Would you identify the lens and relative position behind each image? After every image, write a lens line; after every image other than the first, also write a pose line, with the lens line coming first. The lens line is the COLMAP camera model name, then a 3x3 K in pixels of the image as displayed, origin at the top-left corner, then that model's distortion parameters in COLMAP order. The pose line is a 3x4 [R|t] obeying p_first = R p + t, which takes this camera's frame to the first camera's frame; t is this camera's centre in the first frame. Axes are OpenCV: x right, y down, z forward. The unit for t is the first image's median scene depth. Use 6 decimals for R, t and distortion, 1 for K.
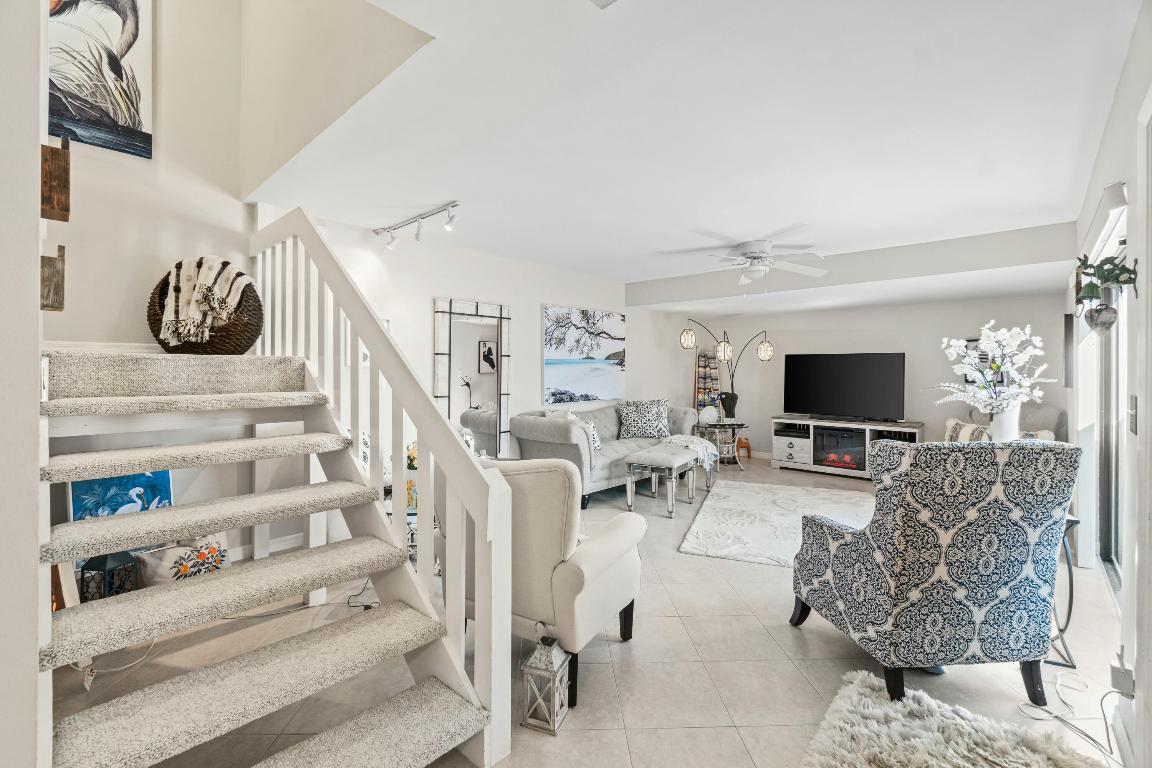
lens RADIAL K [[506.5, 0, 576.1], [0, 506.5, 372.4], [0, 0, 1]] dist [-0.004850, 0.001564]
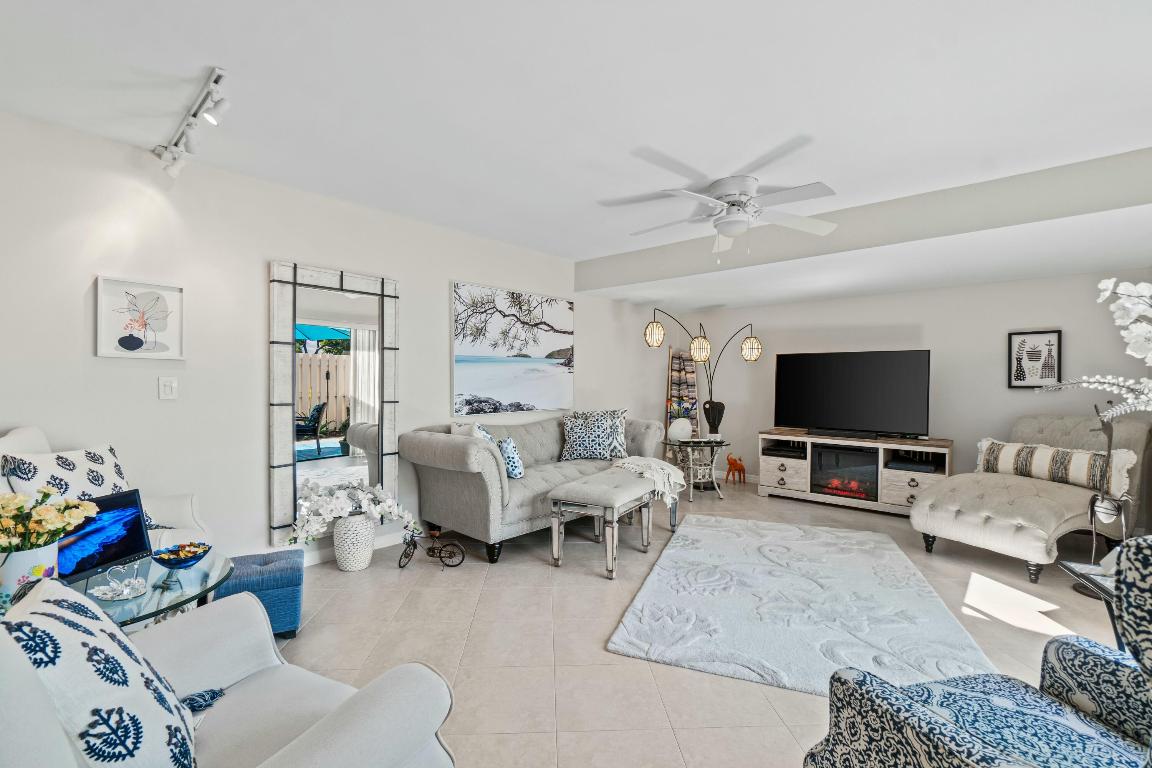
lens RADIAL K [[506.5, 0, 574.2], [0, 506.5, 388.9], [0, 0, 1]] dist [-0.004850, 0.001564]
pose [[0.999934, 0.002416, 0.011217, 0.100533], [-0.002533, 0.999942, 0.010451, 0.014547], [-0.011191, -0.010478, 0.999882, 0.240520]]
